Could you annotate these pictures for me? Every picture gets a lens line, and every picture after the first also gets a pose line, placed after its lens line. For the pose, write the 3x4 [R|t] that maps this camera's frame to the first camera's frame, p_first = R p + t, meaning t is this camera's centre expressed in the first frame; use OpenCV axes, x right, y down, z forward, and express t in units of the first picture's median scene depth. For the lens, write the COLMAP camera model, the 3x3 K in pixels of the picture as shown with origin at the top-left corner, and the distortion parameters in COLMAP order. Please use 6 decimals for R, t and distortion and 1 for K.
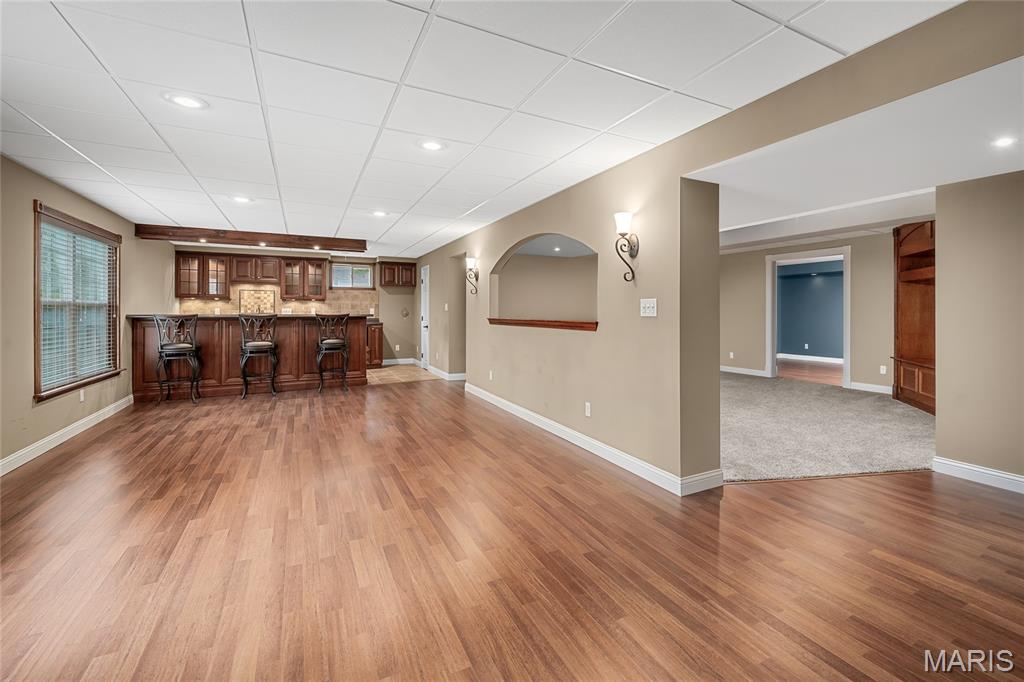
lens RADIAL K [[404.6, 0, 515.2], [0, 404.6, 311.8], [0, 0, 1]] dist [0.000280, 0.000011]
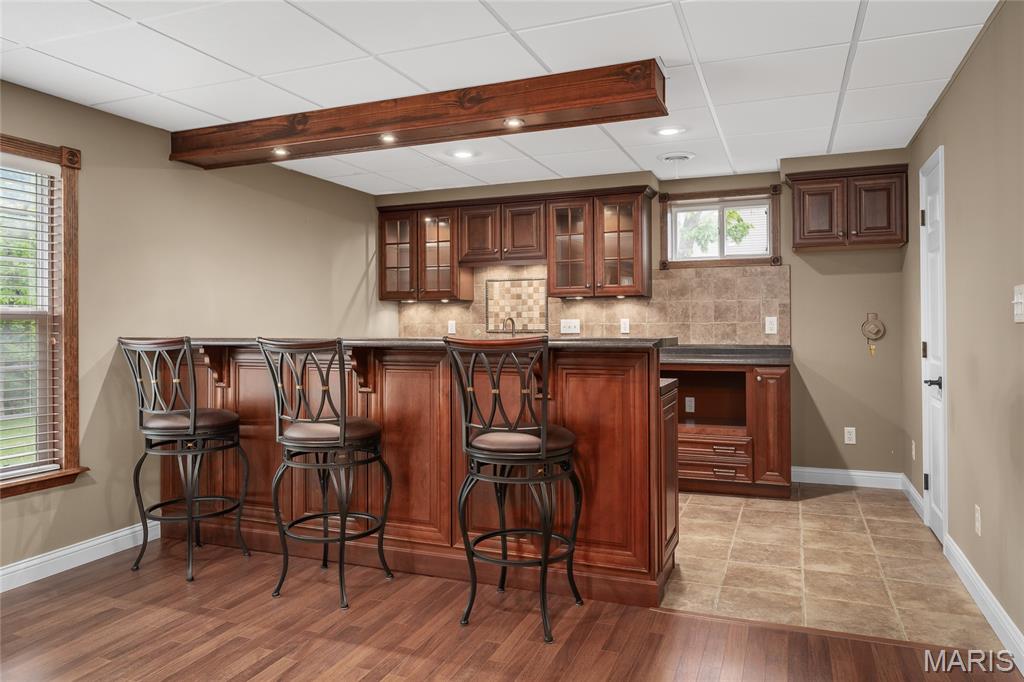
lens RADIAL K [[696.2, 0, 513.8], [0, 696.2, 323.0], [0, 0, 1]] dist [-0.002503, -0.000251]
pose [[0.683537, -0.006408, -0.729888, -0.072450], [0.006657, 0.999975, -0.002545, -0.002862], [0.729886, -0.003119, 0.683562, 0.464589]]
